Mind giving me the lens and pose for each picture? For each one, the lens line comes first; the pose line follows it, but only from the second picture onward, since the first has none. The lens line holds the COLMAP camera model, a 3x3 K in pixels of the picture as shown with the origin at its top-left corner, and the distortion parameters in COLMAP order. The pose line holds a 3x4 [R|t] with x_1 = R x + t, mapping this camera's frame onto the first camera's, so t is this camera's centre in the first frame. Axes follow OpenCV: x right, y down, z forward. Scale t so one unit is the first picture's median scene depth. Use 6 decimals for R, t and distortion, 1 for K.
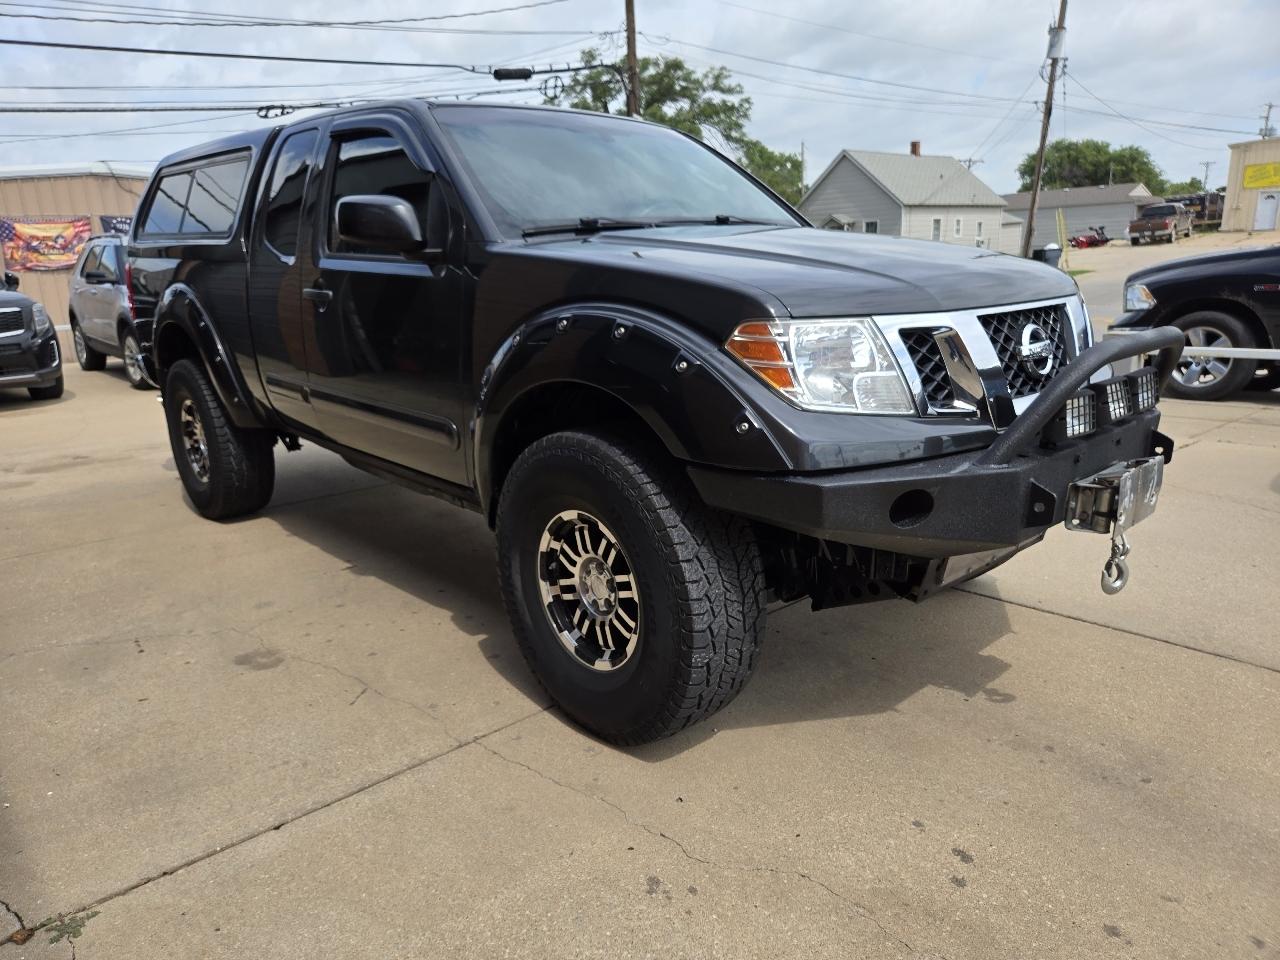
lens RADIAL K [[942.7, 0, 632.3], [0, 942.7, 484.9], [0, 0, 1]] dist [0.097543, -0.120214]
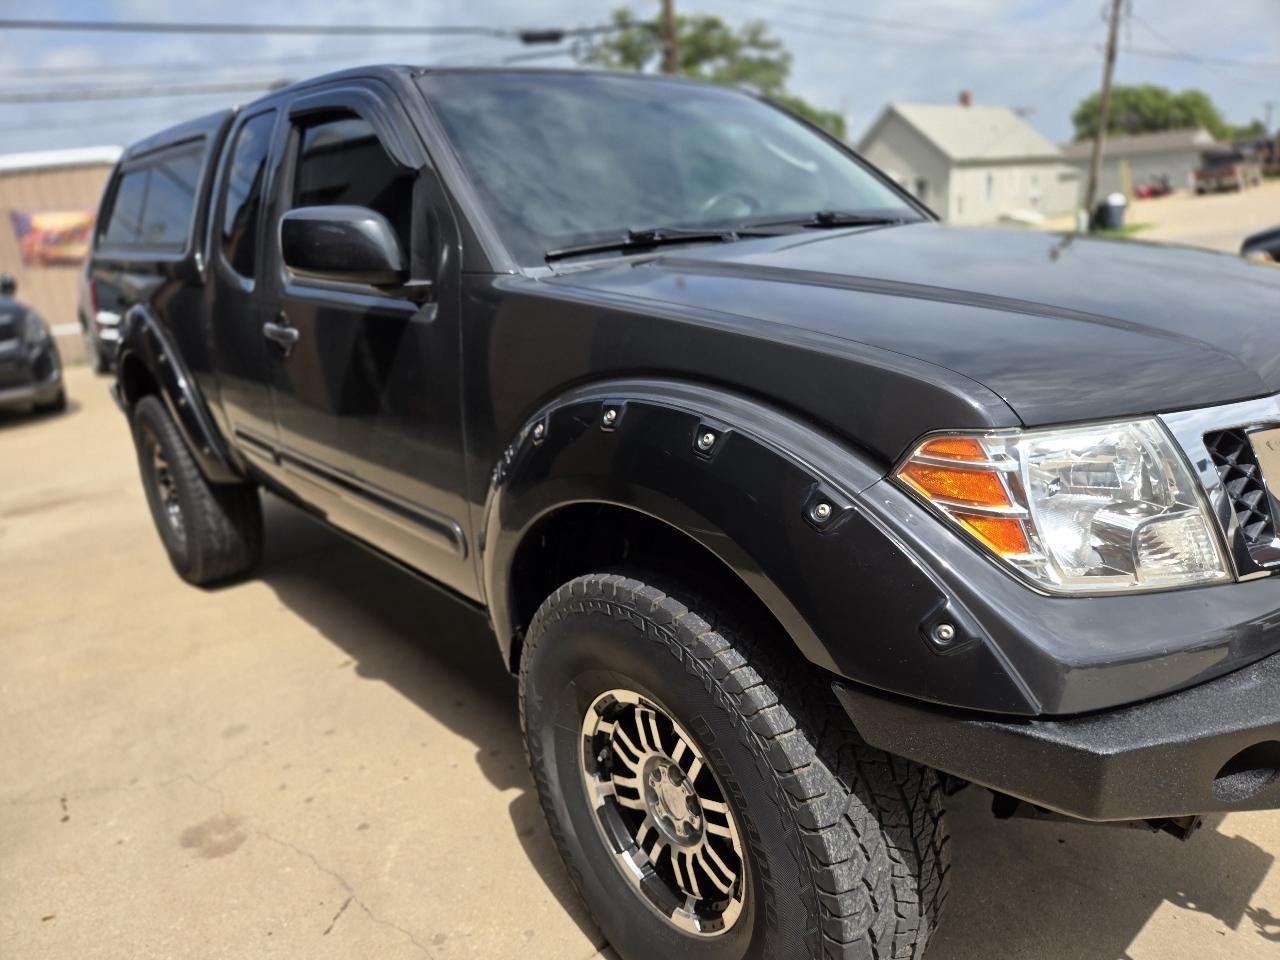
lens RADIAL K [[879.4, 0, 645.5], [0, 879.4, 465.1], [0, 0, 1]] dist [0.058037, -0.052792]
pose [[0.999201, -0.027305, -0.029185, -0.029658], [0.028509, 0.998725, 0.041656, -0.143331], [0.028010, -0.042455, 0.998706, 0.373570]]
